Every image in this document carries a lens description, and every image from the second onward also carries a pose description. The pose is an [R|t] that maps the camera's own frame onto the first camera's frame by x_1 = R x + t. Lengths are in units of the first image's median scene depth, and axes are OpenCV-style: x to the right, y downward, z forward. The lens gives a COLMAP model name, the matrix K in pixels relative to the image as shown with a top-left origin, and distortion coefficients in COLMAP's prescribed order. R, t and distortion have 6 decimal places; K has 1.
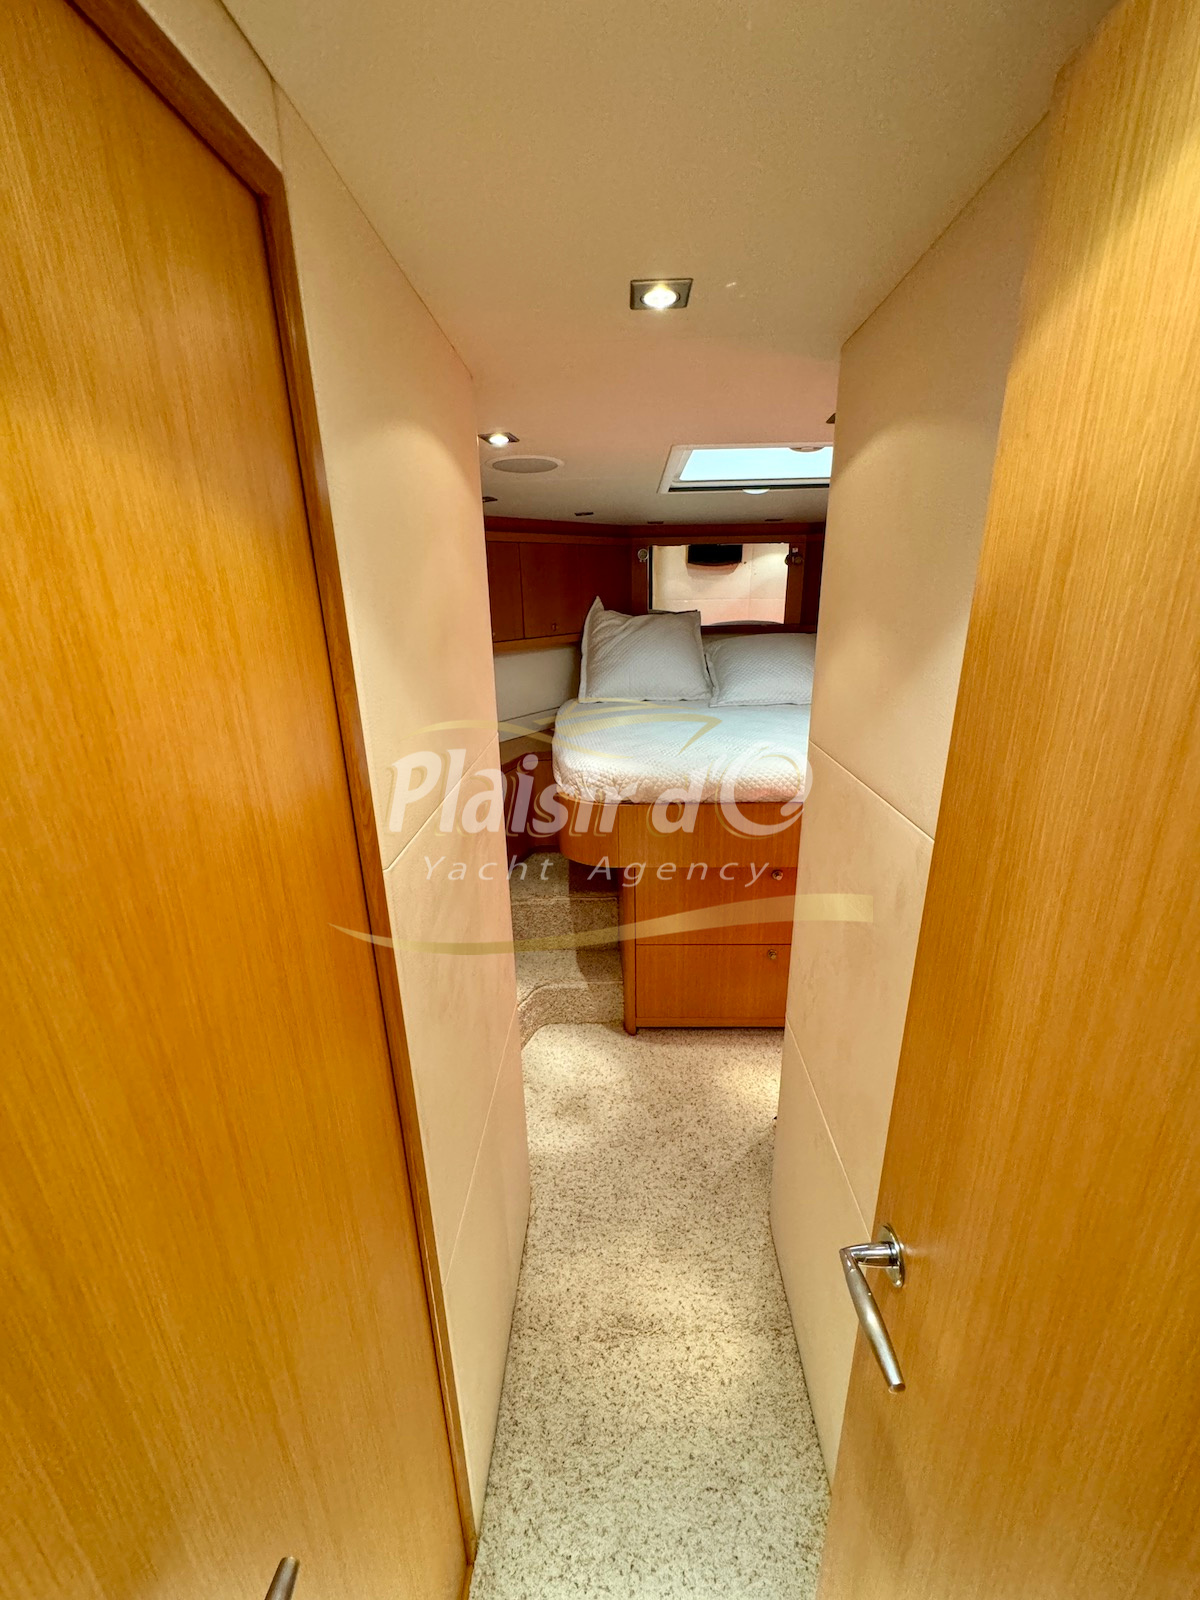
lens RADIAL K [[644.3, 0, 603.0], [0, 644.3, 802.9], [0, 0, 1]] dist [-0.002769, -0.000040]
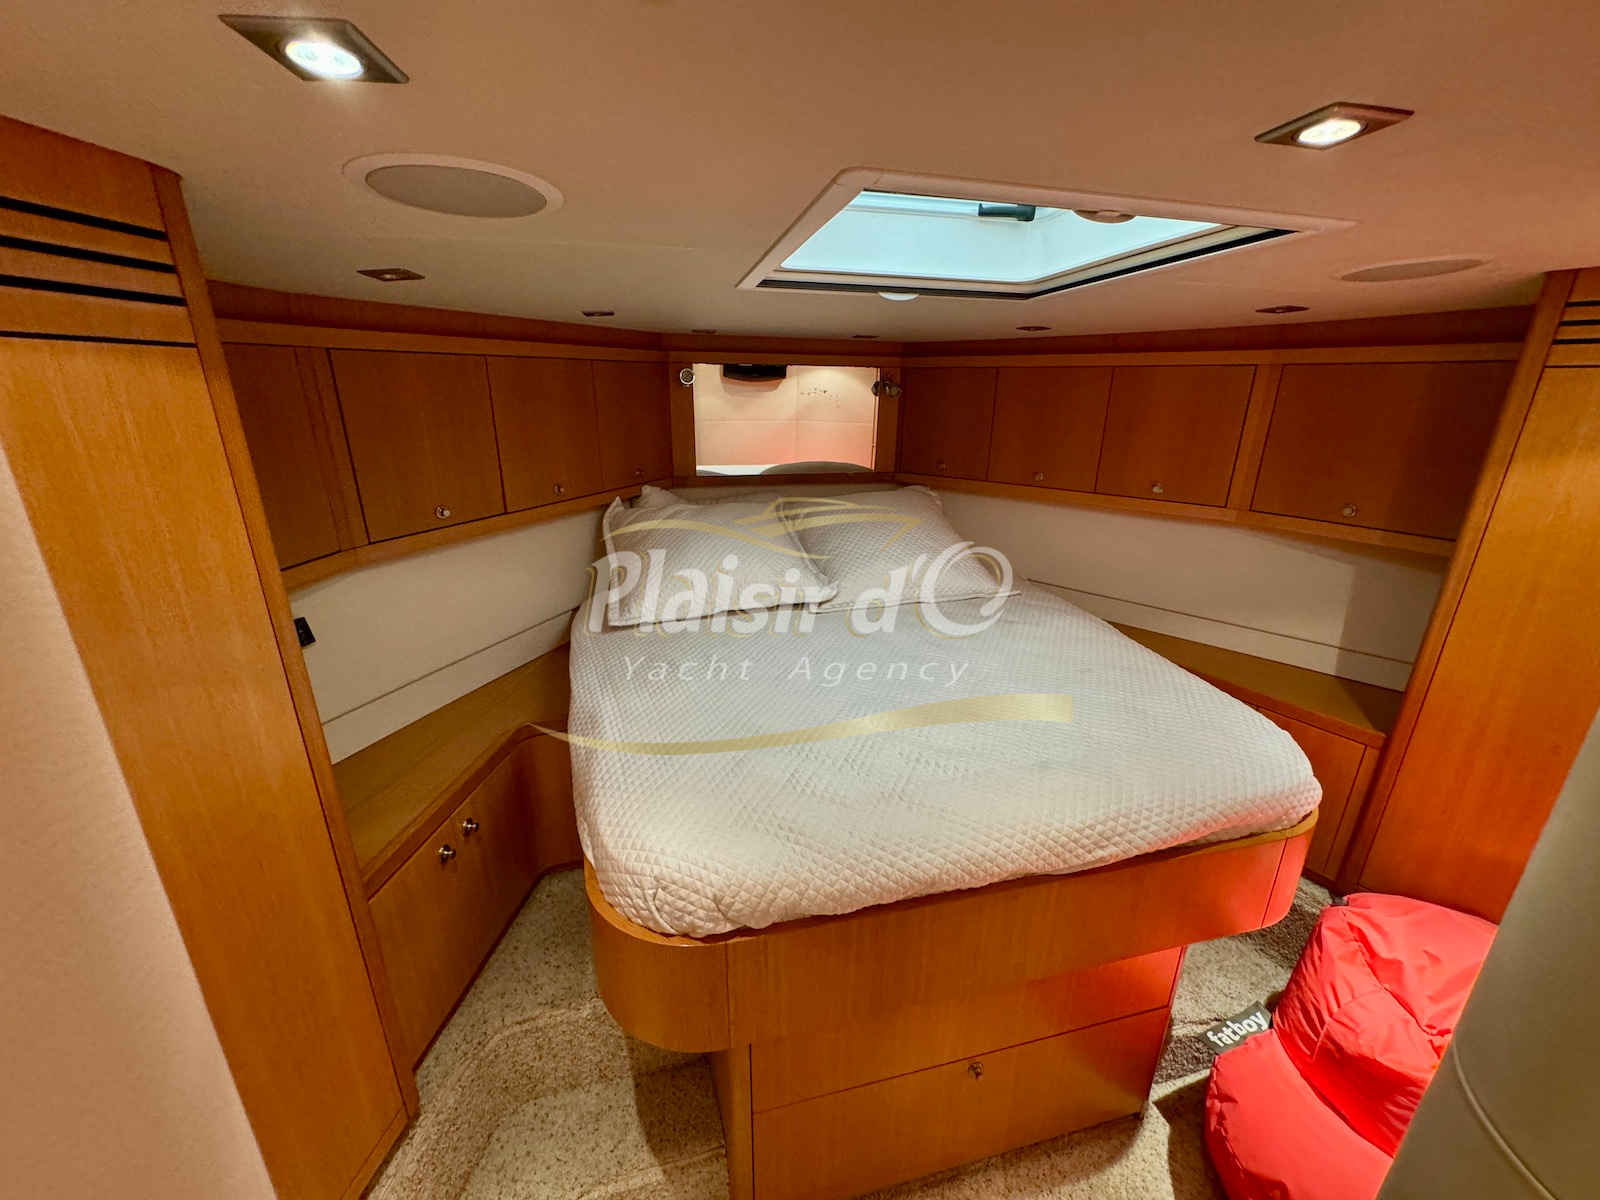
lens RADIAL K [[644.3, 0, 800.0], [0, 644.3, 599.4], [0, 0, 1]] dist [-0.002769, -0.000040]
pose [[0.961683, -0.056161, 0.268352, -0.028983], [0.057850, 0.998324, 0.001614, -0.190622], [-0.267993, 0.013972, 0.963320, 0.412167]]
